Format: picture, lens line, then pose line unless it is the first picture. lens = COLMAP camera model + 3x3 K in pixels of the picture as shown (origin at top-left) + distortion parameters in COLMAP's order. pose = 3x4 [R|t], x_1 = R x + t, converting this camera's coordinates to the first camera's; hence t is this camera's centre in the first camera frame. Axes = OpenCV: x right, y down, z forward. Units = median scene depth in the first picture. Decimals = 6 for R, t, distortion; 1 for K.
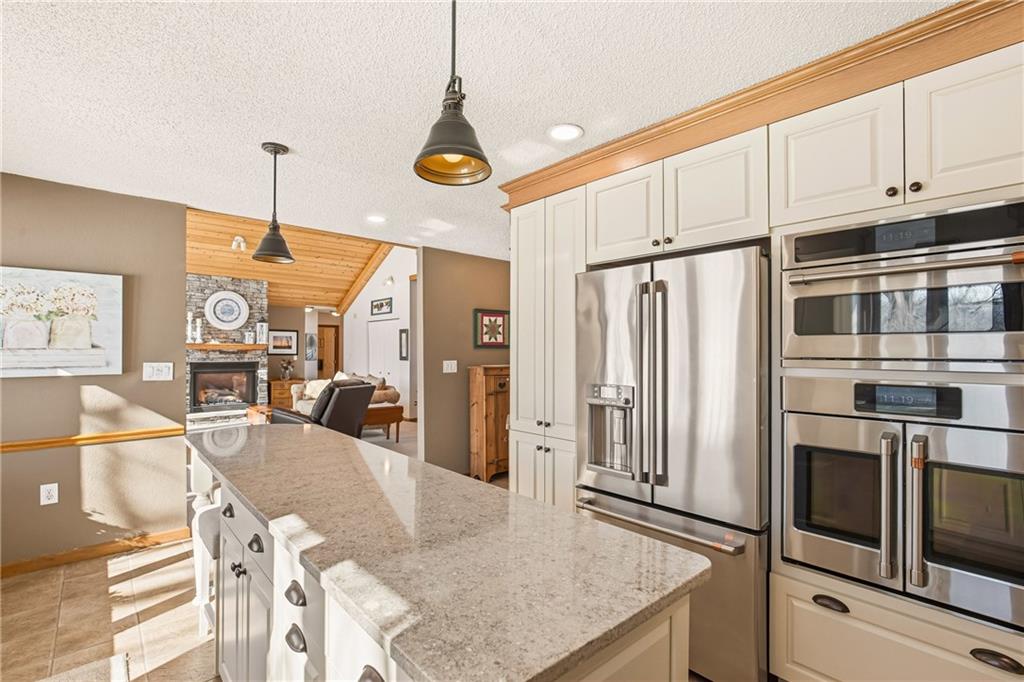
lens RADIAL K [[469.0, 0, 515.2], [0, 469.0, 346.4], [0, 0, 1]] dist [-0.017358, 0.003144]
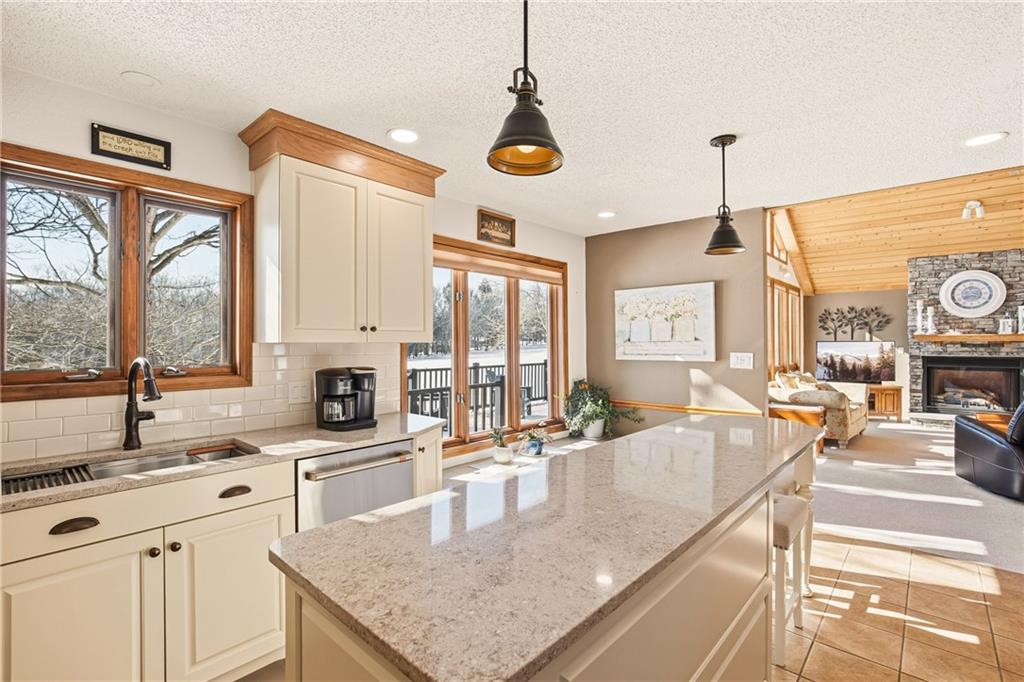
lens RADIAL K [[469.0, 0, 509.0], [0, 469.0, 343.0], [0, 0, 1]] dist [-0.017358, 0.003144]
pose [[0.107884, -0.000701, -0.994163, 0.107186], [0.009040, 0.999959, 0.000276, 0.001705], [0.994122, -0.009017, 0.107886, 0.105363]]
